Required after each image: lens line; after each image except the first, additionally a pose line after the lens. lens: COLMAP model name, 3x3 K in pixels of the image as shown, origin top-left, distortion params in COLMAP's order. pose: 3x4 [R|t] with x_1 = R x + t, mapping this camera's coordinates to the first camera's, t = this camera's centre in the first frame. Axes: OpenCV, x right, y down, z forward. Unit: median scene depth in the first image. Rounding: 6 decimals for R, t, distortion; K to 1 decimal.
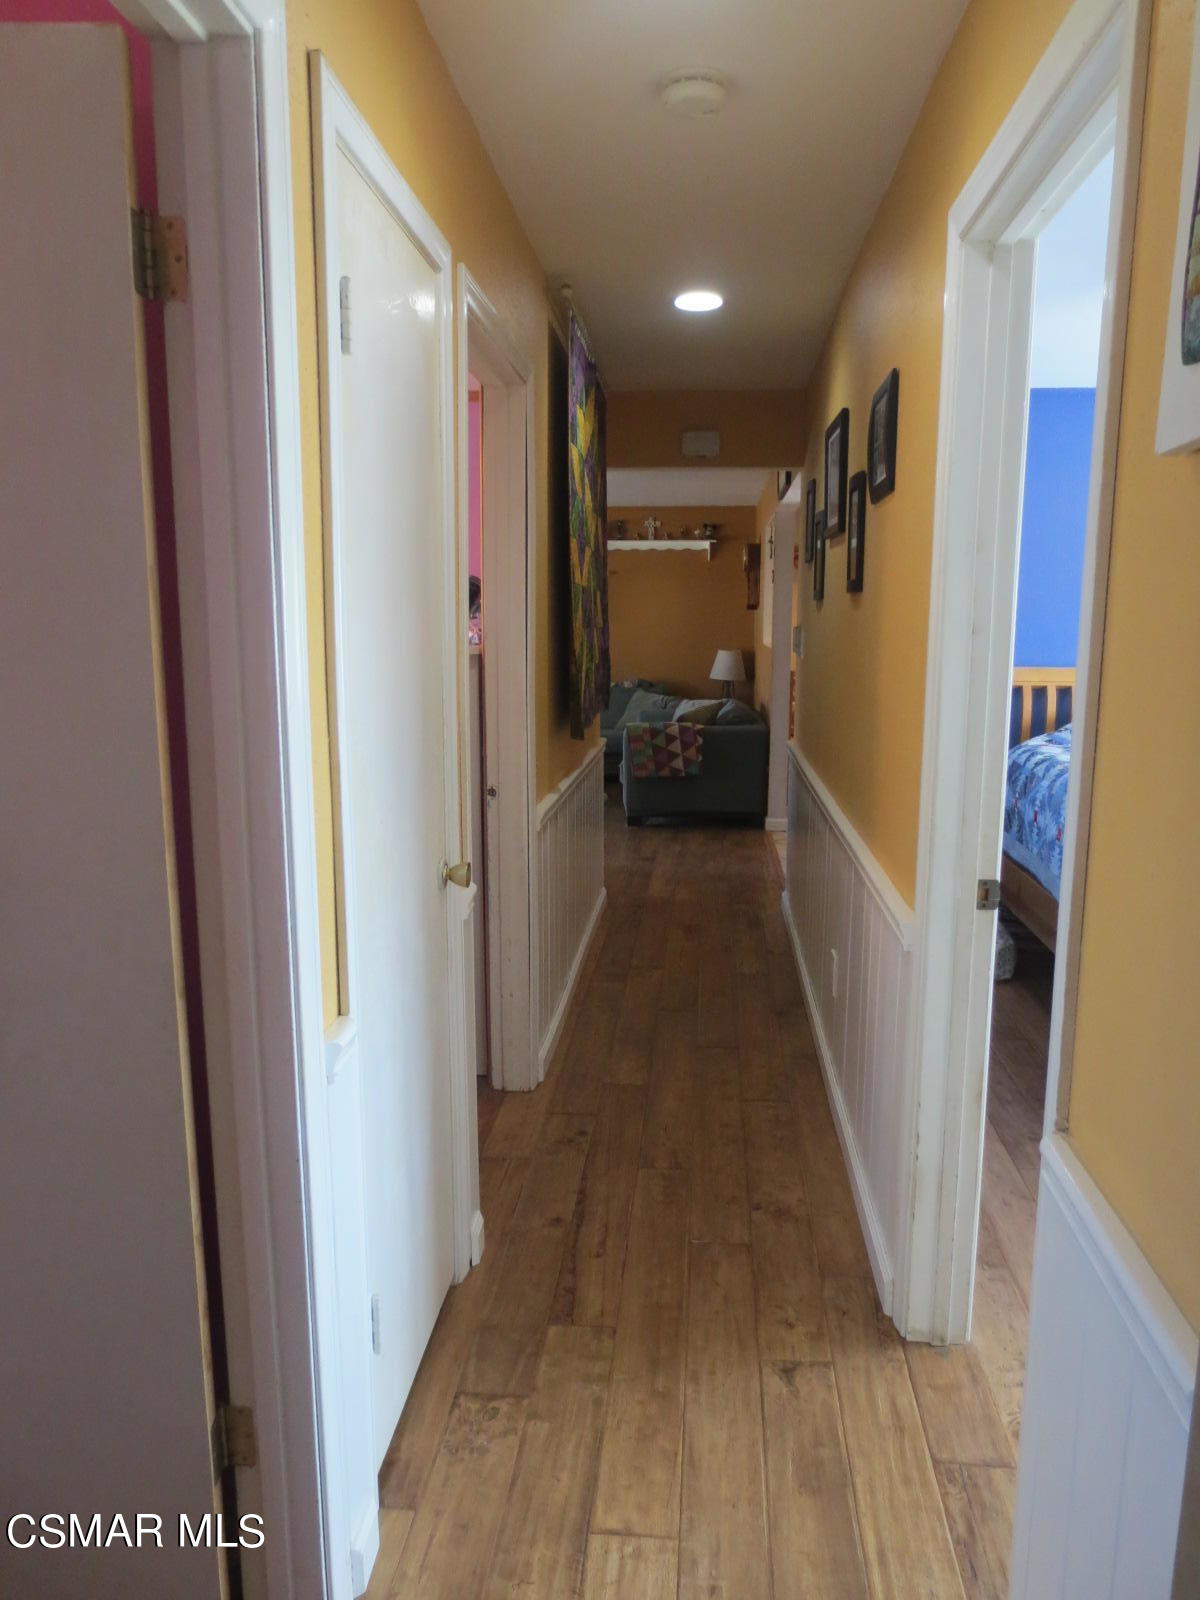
lens RADIAL K [[1139.5, 0, 602.9], [0, 1139.5, 797.3], [0, 0, 1]] dist [-0.032552, 0.016285]
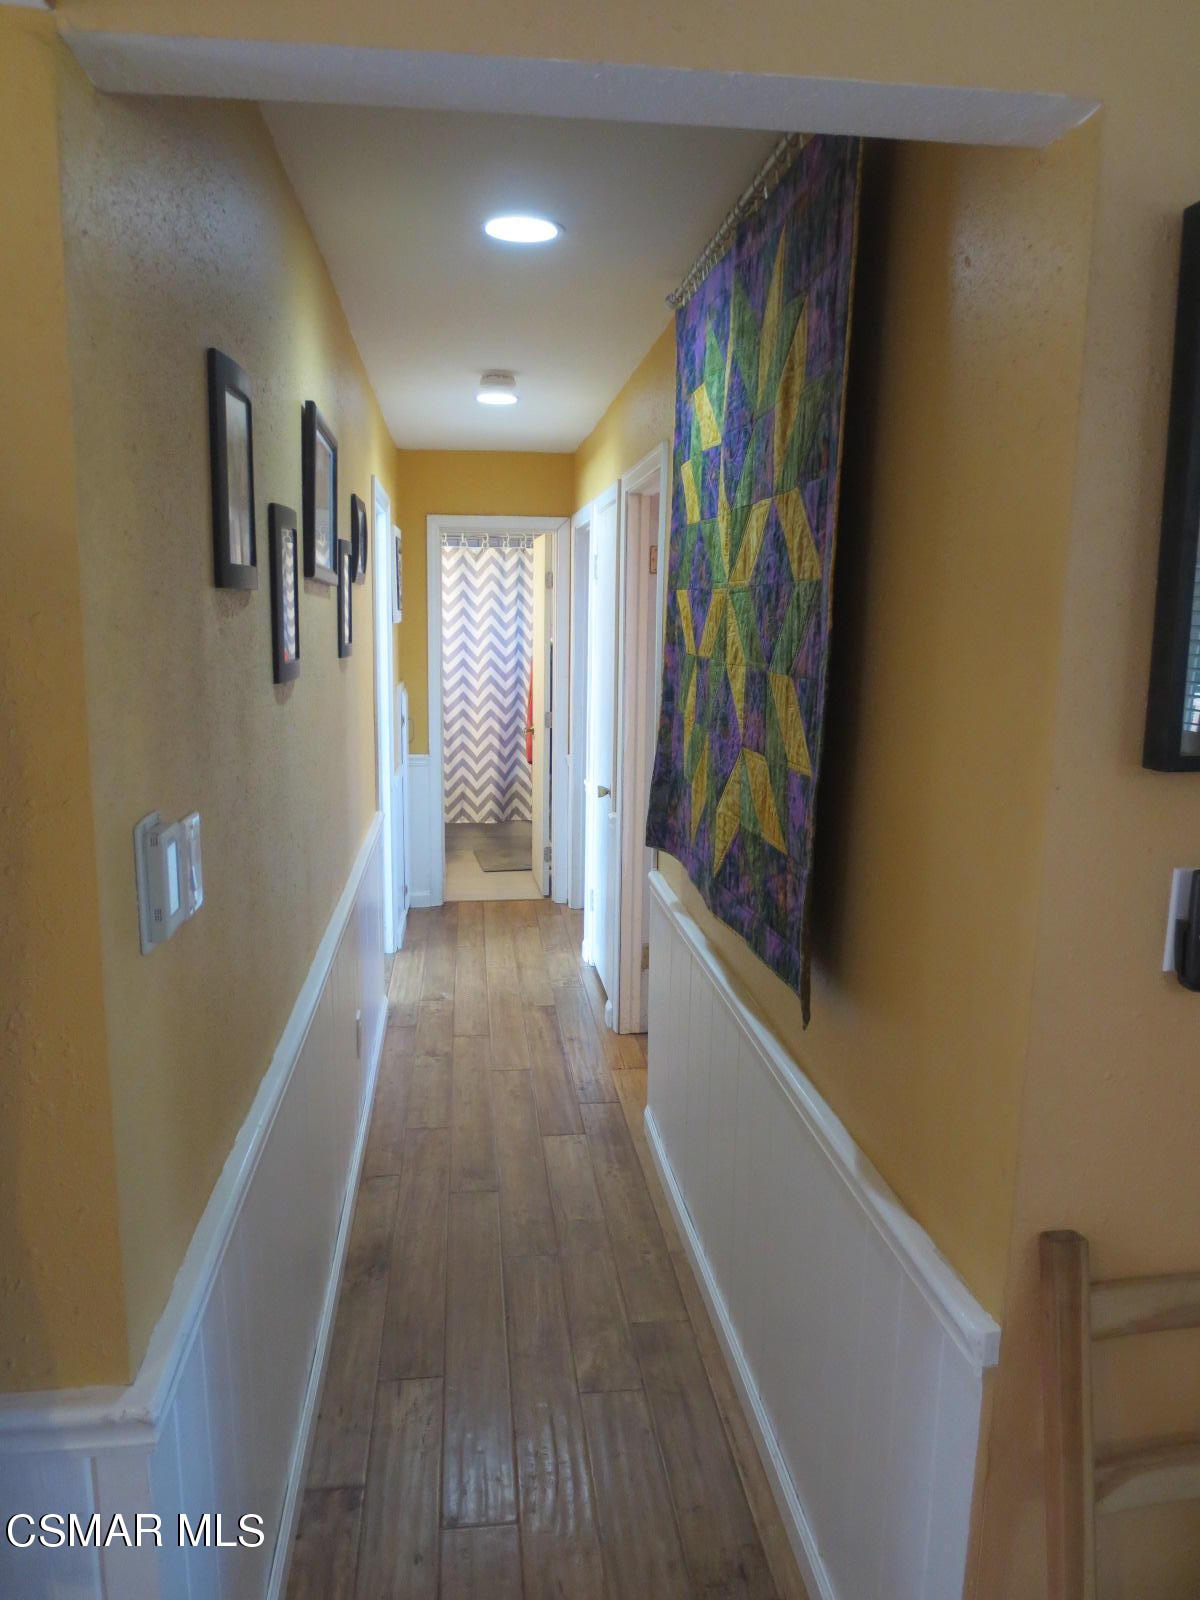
lens RADIAL K [[1139.5, 0, 601.2], [0, 1139.5, 799.9], [0, 0, 1]] dist [-0.032552, 0.016285]
pose [[-0.977954, 0.017596, -0.208077, 0.267436], [-0.047963, 0.950875, 0.305838, -0.482263], [0.203236, 0.309076, -0.929068, 2.575038]]
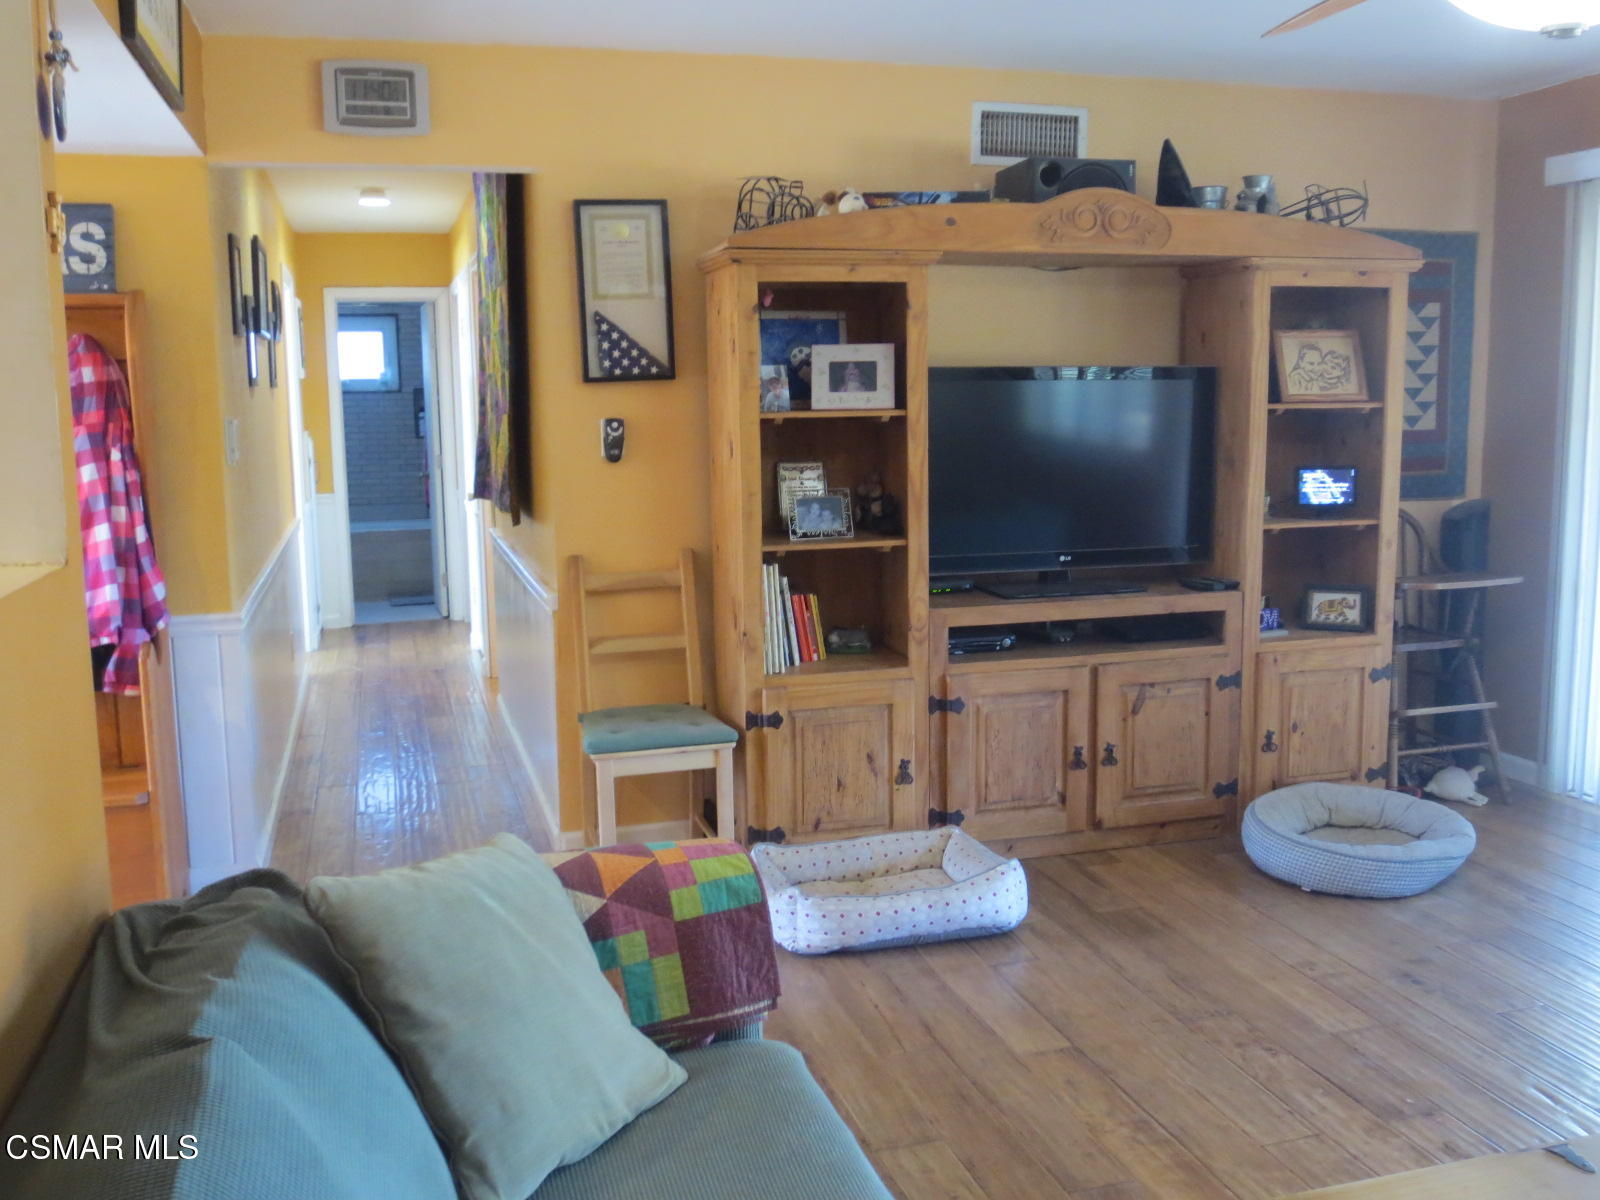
lens RADIAL K [[1469.7, 0, 803.0], [0, 1469.7, 597.2], [0, 0, 1]] dist [-0.045396, 0.000000]
pose [[-0.931220, 0.061138, -0.359292, 0.356568], [-0.043146, 0.960403, 0.275252, -0.615940], [0.361894, 0.271822, -0.891709, 3.962272]]
